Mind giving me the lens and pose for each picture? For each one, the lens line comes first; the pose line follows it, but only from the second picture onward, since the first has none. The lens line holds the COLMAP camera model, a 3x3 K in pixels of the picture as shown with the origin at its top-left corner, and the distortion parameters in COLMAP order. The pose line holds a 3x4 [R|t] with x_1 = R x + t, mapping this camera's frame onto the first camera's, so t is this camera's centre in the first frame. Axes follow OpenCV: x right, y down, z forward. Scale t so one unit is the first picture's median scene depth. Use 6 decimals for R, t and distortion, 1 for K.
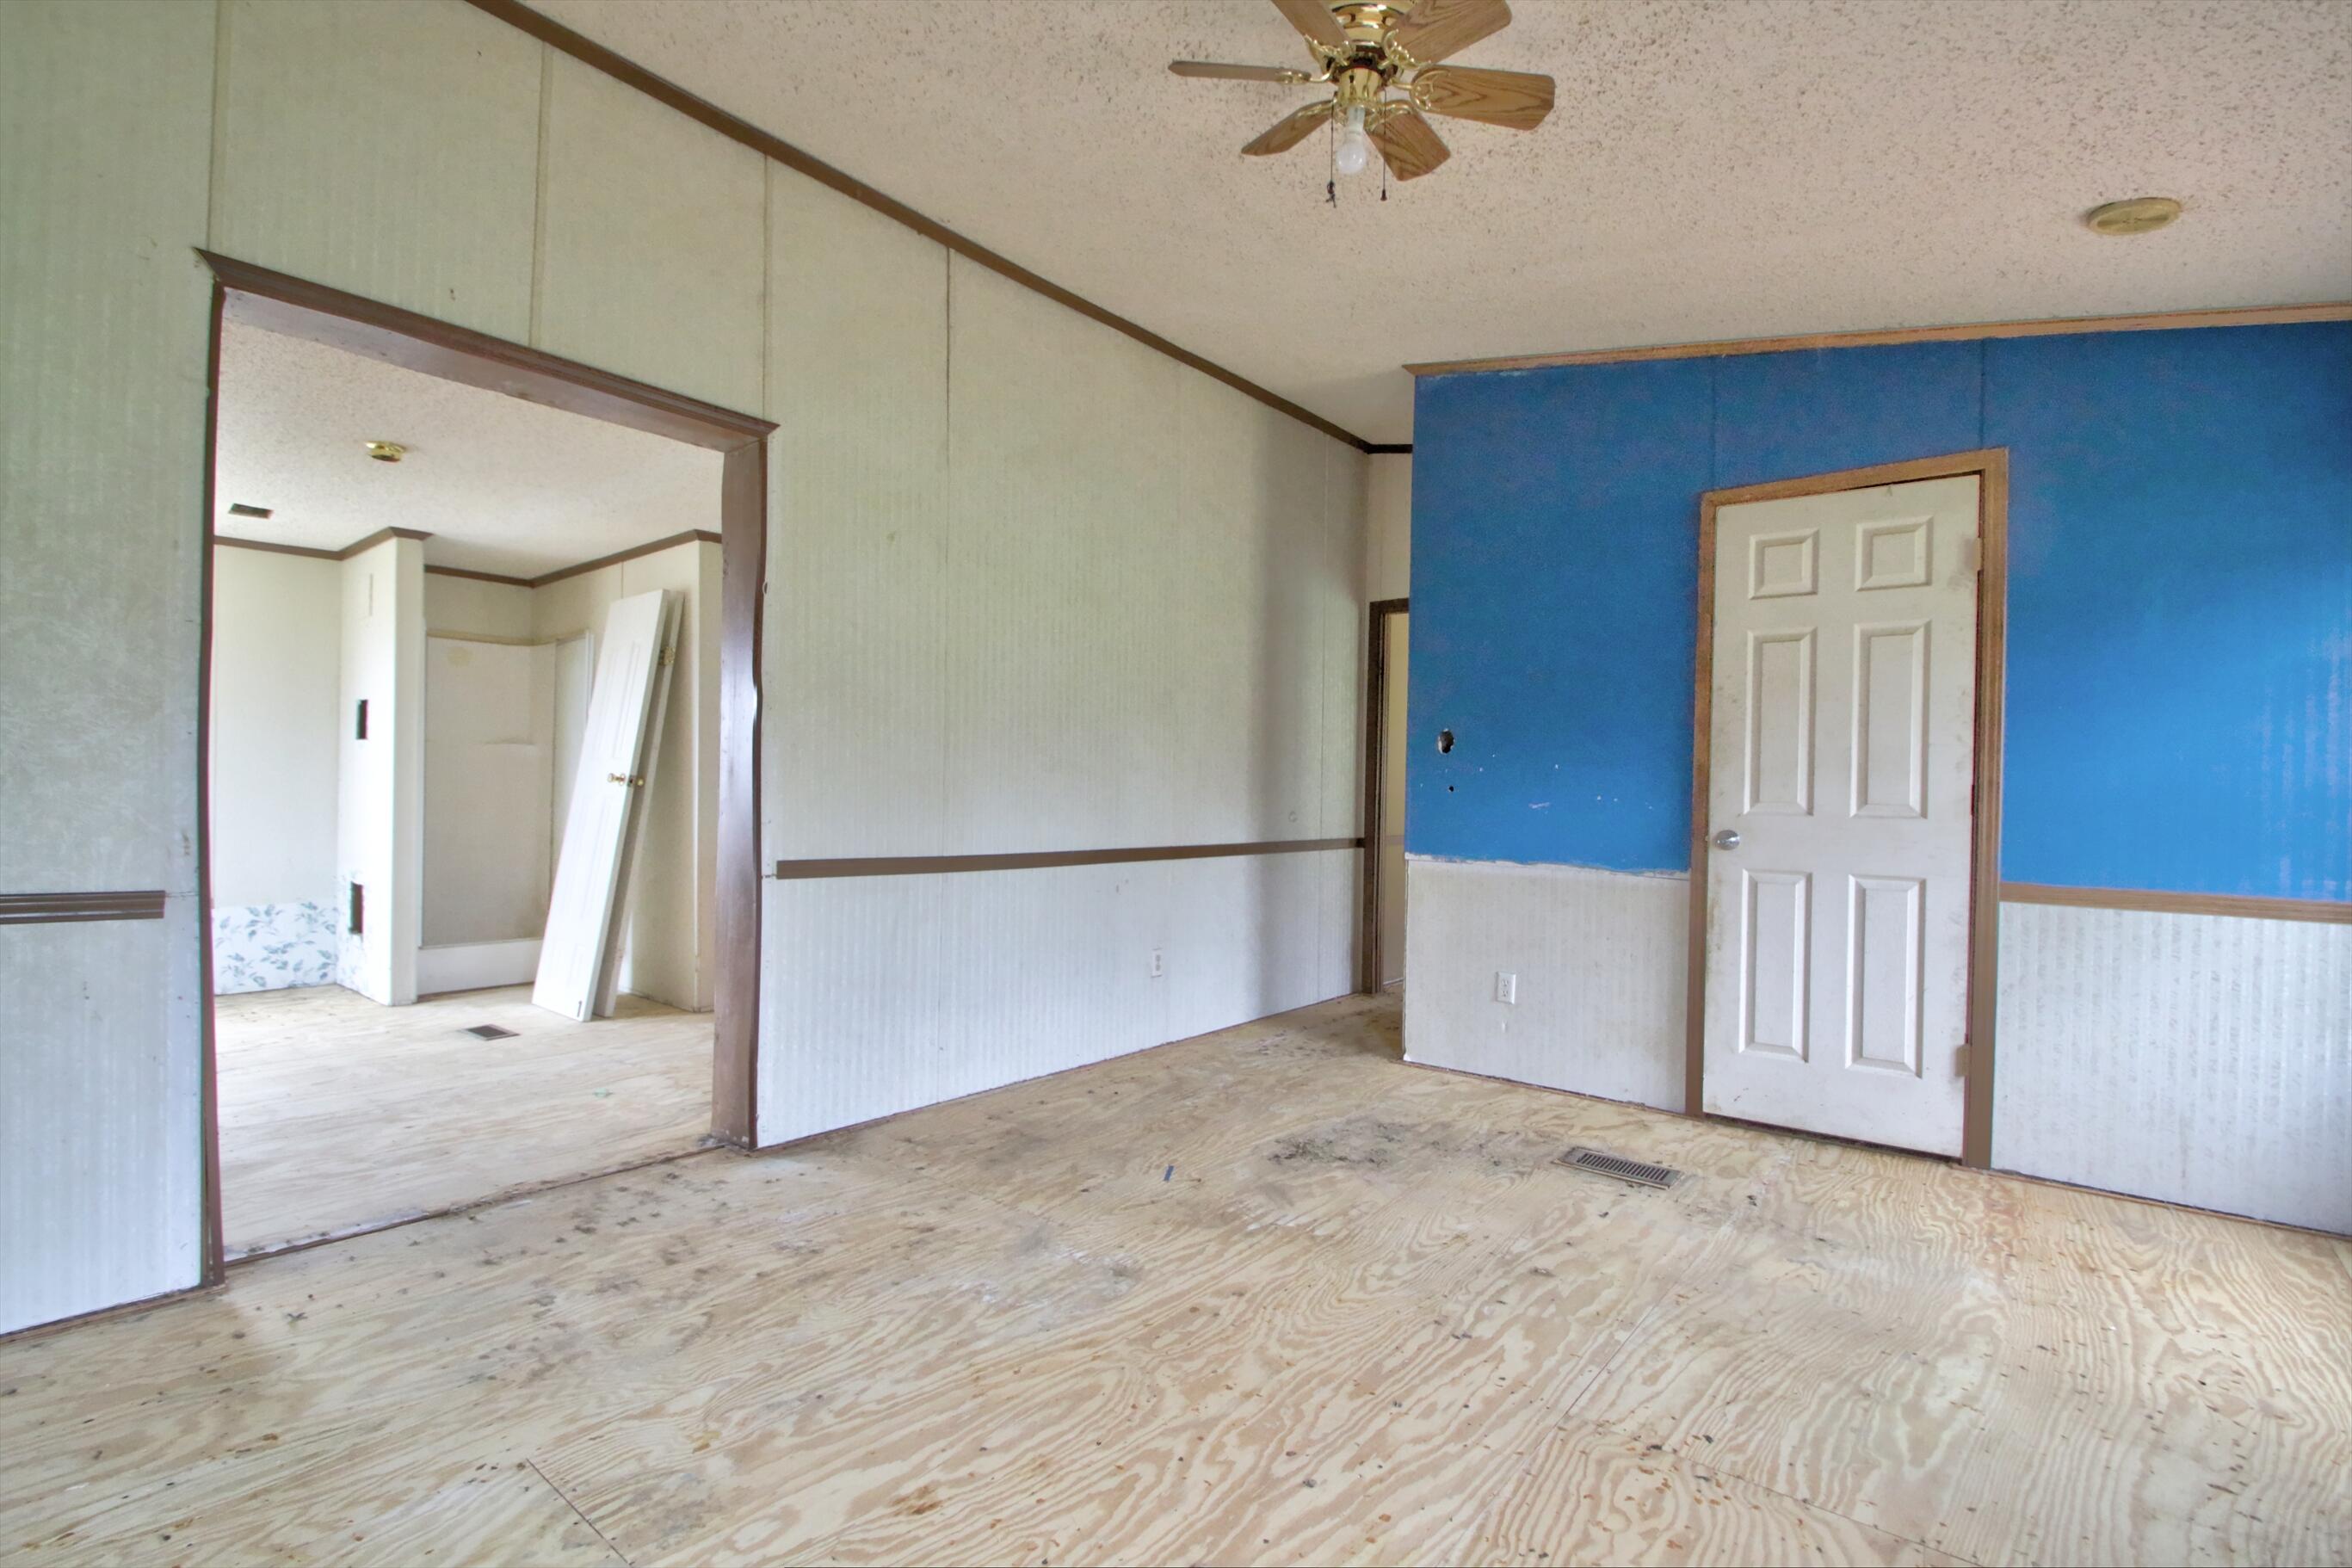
lens RADIAL K [[1089.1, 0, 1200.6], [0, 1089.1, 776.9], [0, 0, 1]] dist [-0.010780, -0.001438]
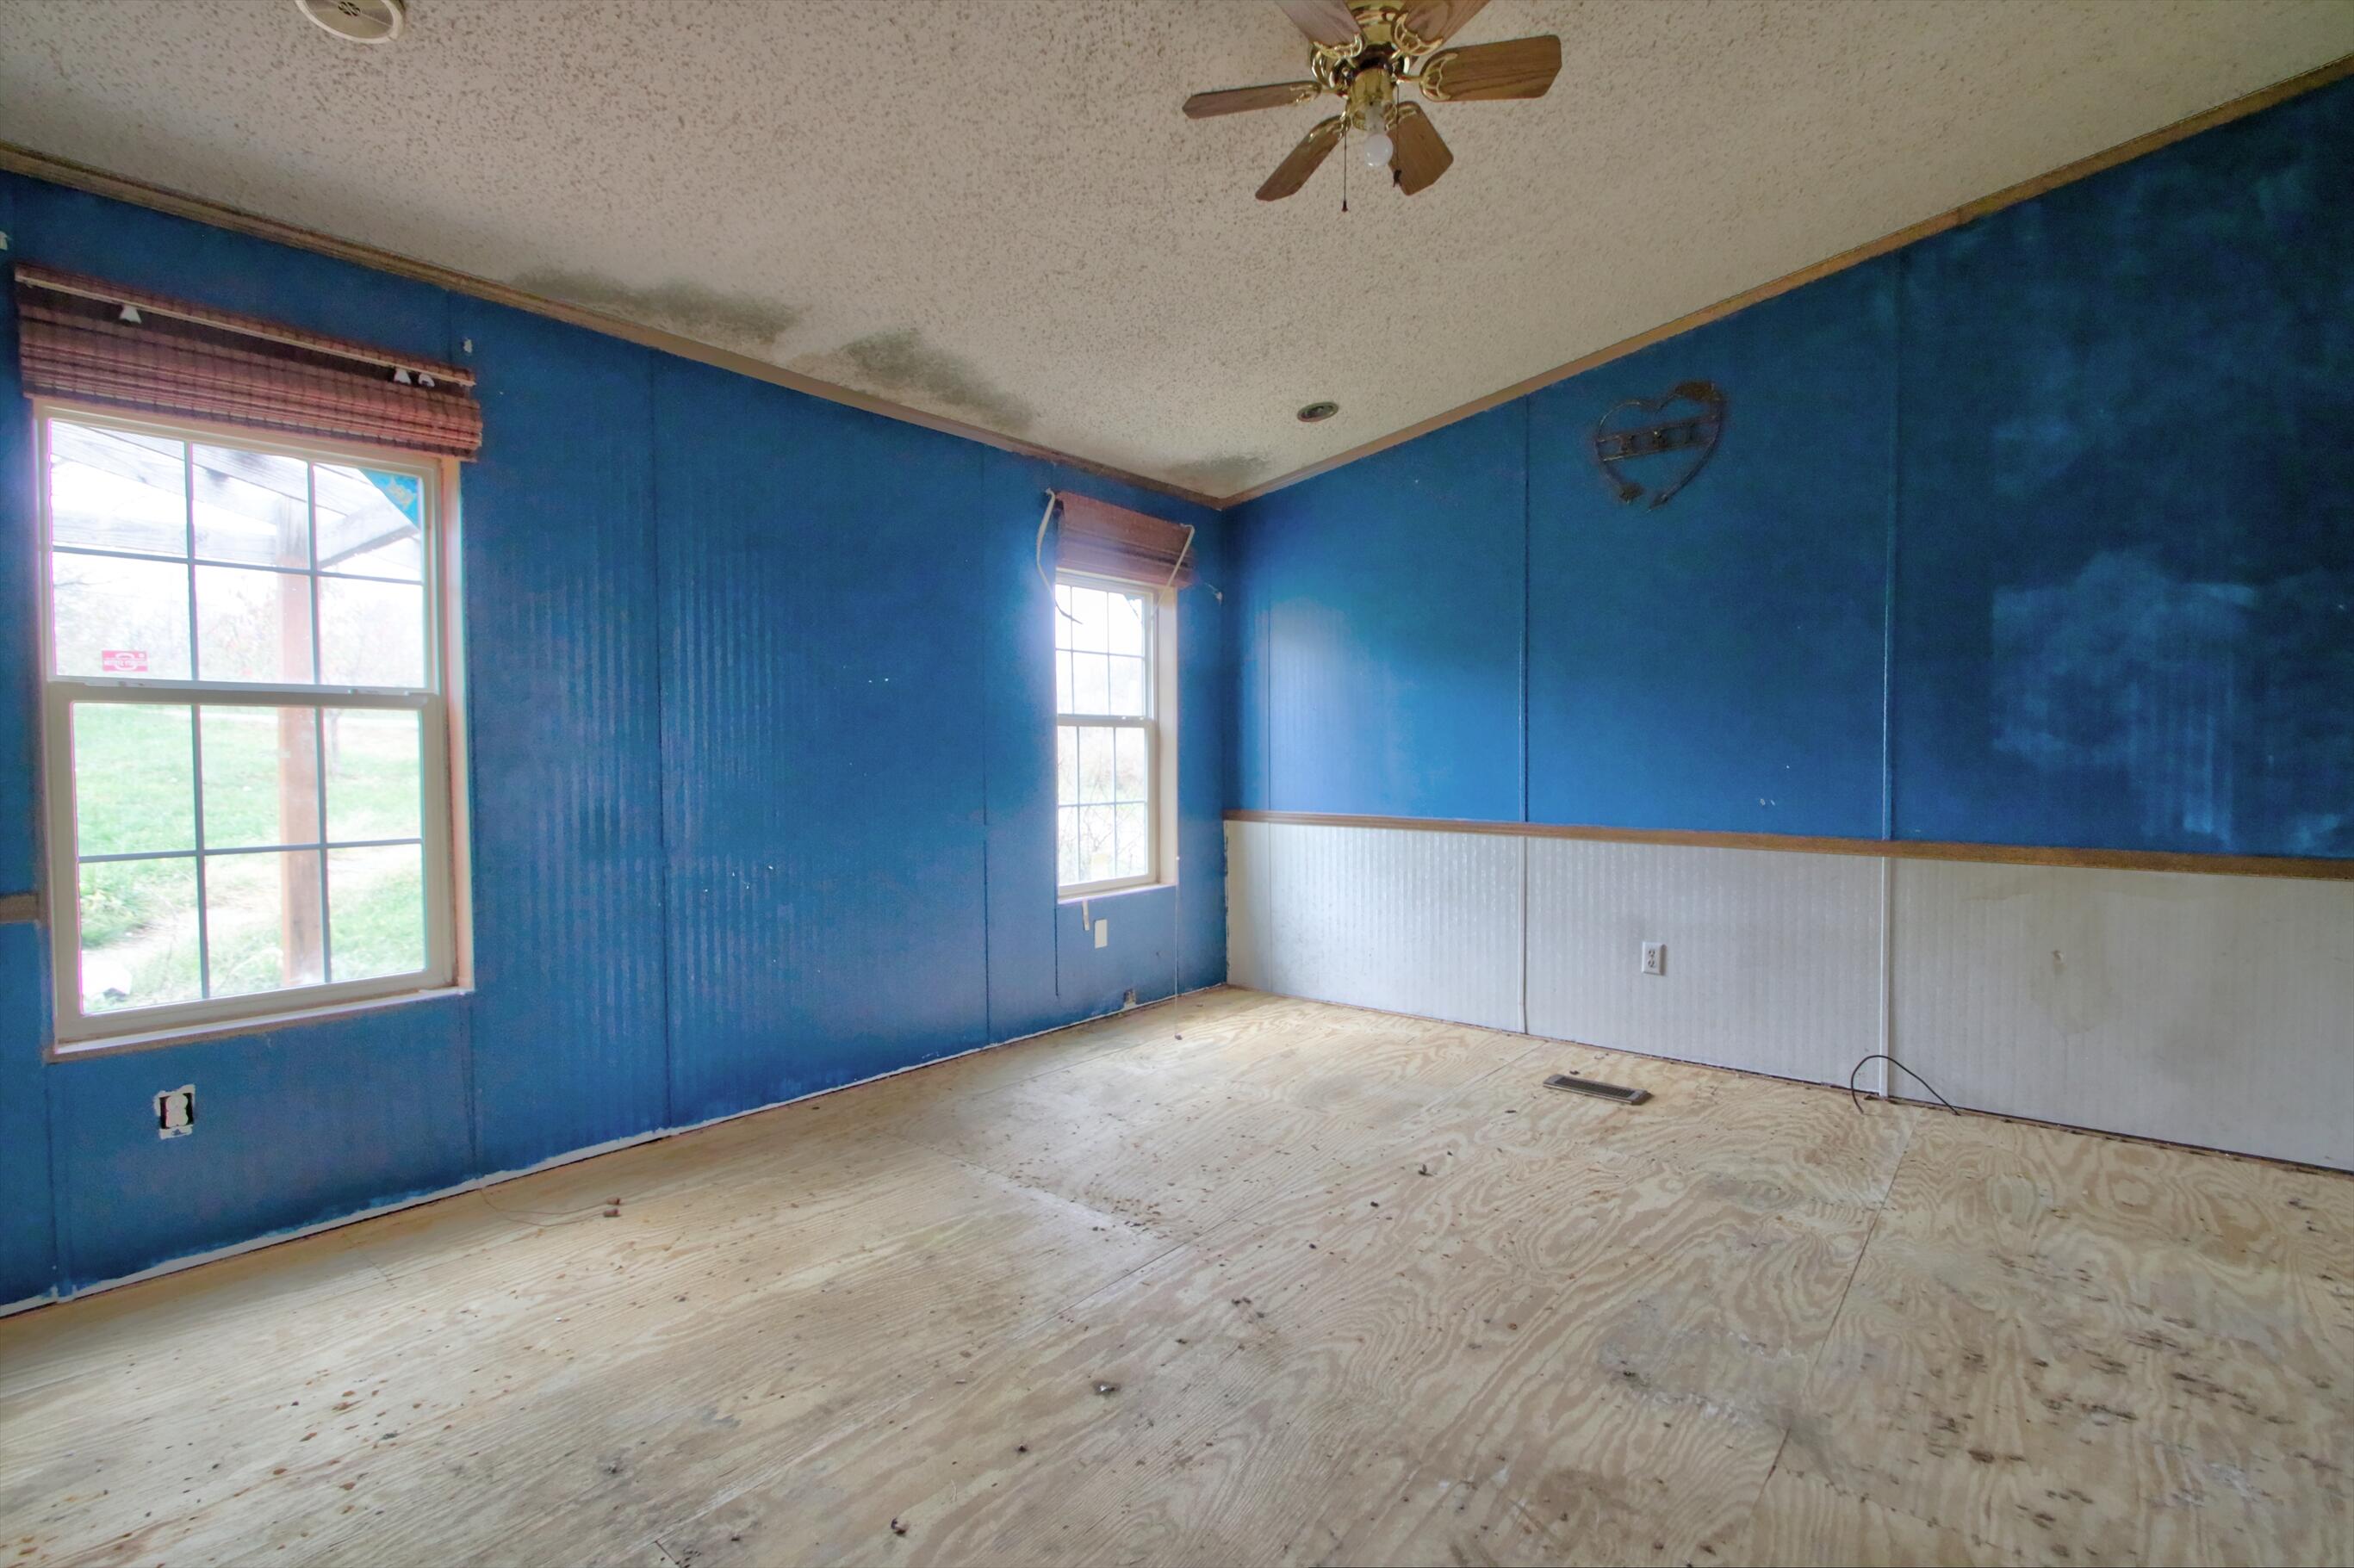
lens RADIAL K [[1089.8, 0, 1179.8], [0, 1089.8, 778.6], [0, 0, 1]] dist [-0.010780, -0.001438]
pose [[-0.999645, -0.019983, 0.017632, 0.223030], [-0.019751, 0.999717, 0.013269, 0.001342], [-0.017892, 0.012916, -0.999756, 1.557727]]
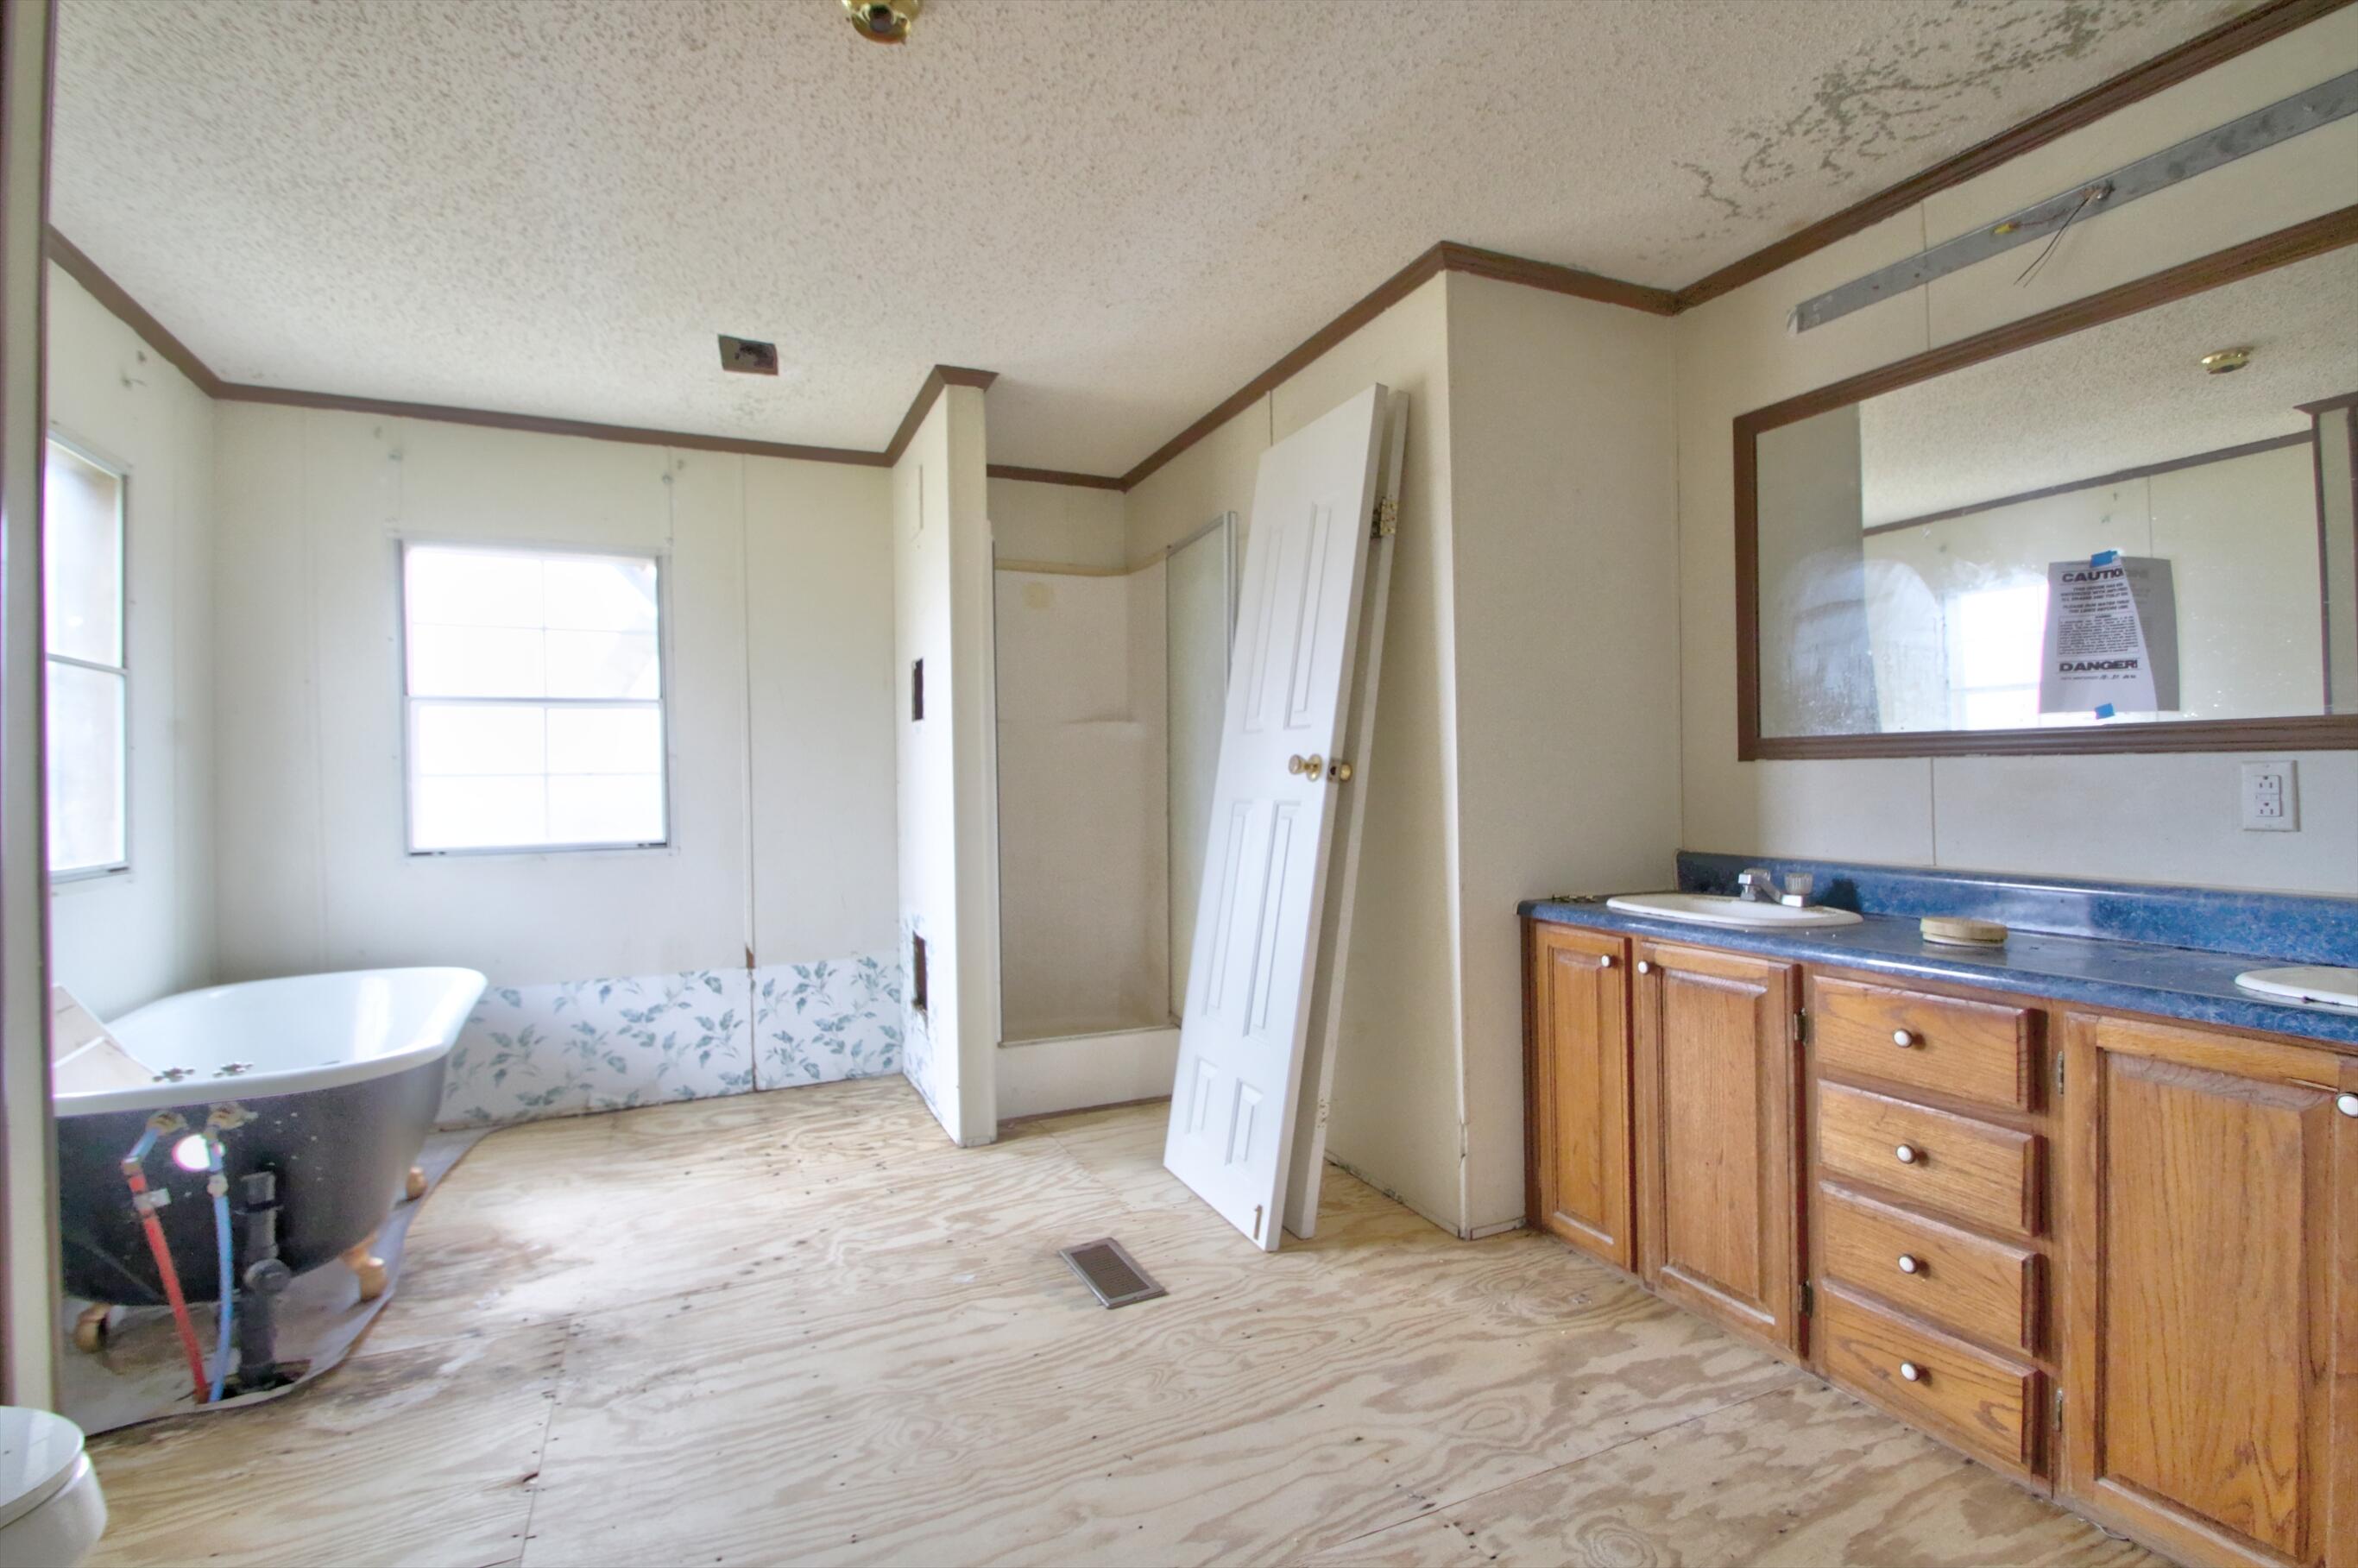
lens RADIAL K [[1091.8, 0, 1179.1], [0, 1091.8, 787.4], [0, 0, 1]] dist [-0.010780, -0.001438]
pose [[0.891613, -0.020606, -0.452330, -0.661379], [0.027962, 0.999563, 0.009582, 0.008711], [0.451935, -0.021191, 0.891799, 0.949490]]
